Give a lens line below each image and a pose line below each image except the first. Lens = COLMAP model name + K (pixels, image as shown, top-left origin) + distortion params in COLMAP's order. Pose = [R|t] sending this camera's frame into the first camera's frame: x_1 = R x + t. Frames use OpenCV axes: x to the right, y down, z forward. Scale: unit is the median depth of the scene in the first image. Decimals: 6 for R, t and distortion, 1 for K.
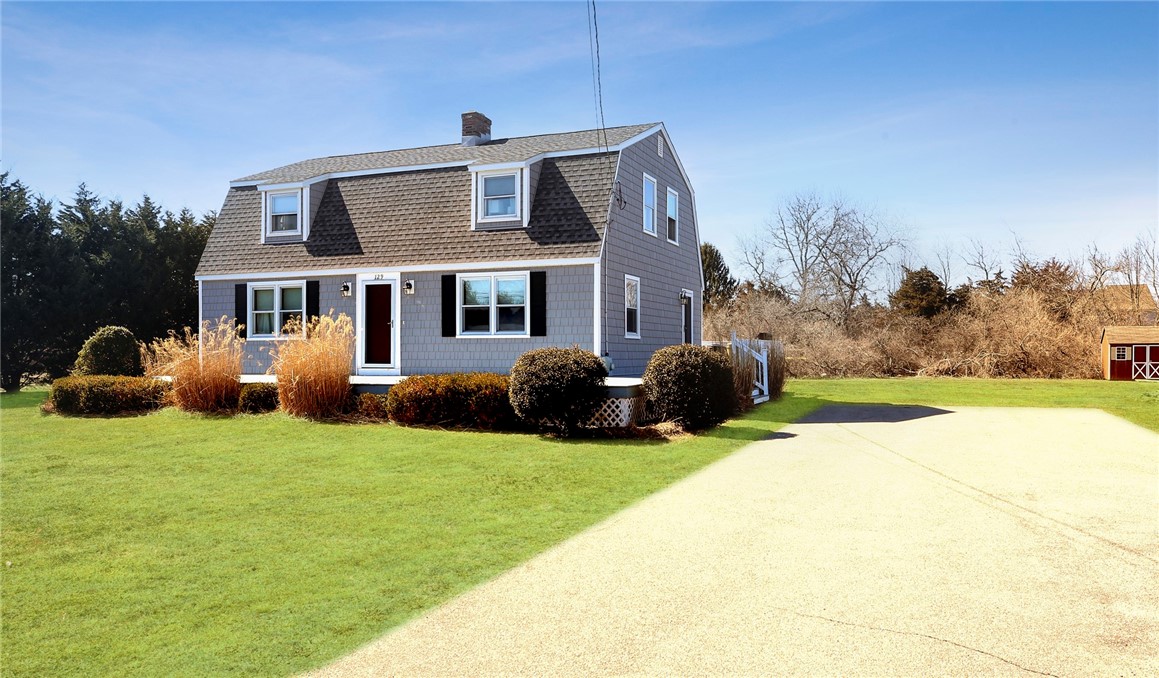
lens RADIAL K [[949.8, 0, 579.5], [0, 949.8, 339.0], [0, 0, 1]] dist [-0.000234, -0.000009]
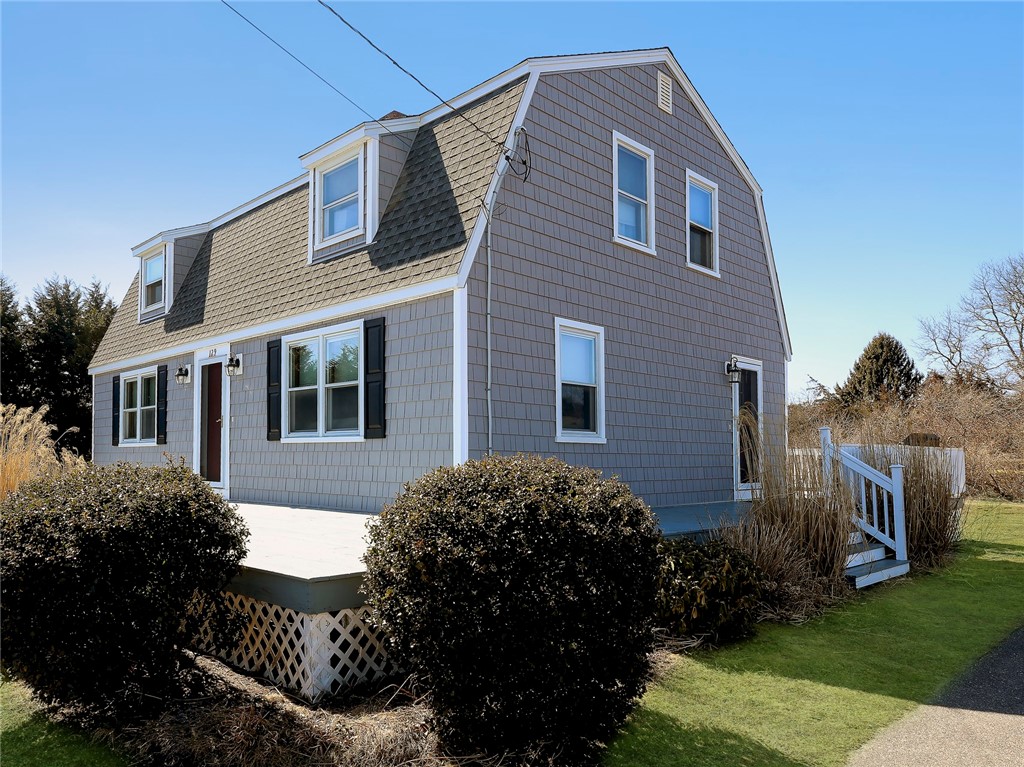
lens RADIAL K [[634.0, 0, 512.1], [0, 634.0, 433.5], [0, 0, 1]] dist [0.001011, 0.001558]
pose [[0.895284, -0.010041, -0.445383, 0.186118], [0.000343, 0.999761, -0.021851, 0.002141], [0.445496, 0.019410, 0.895073, 0.711572]]
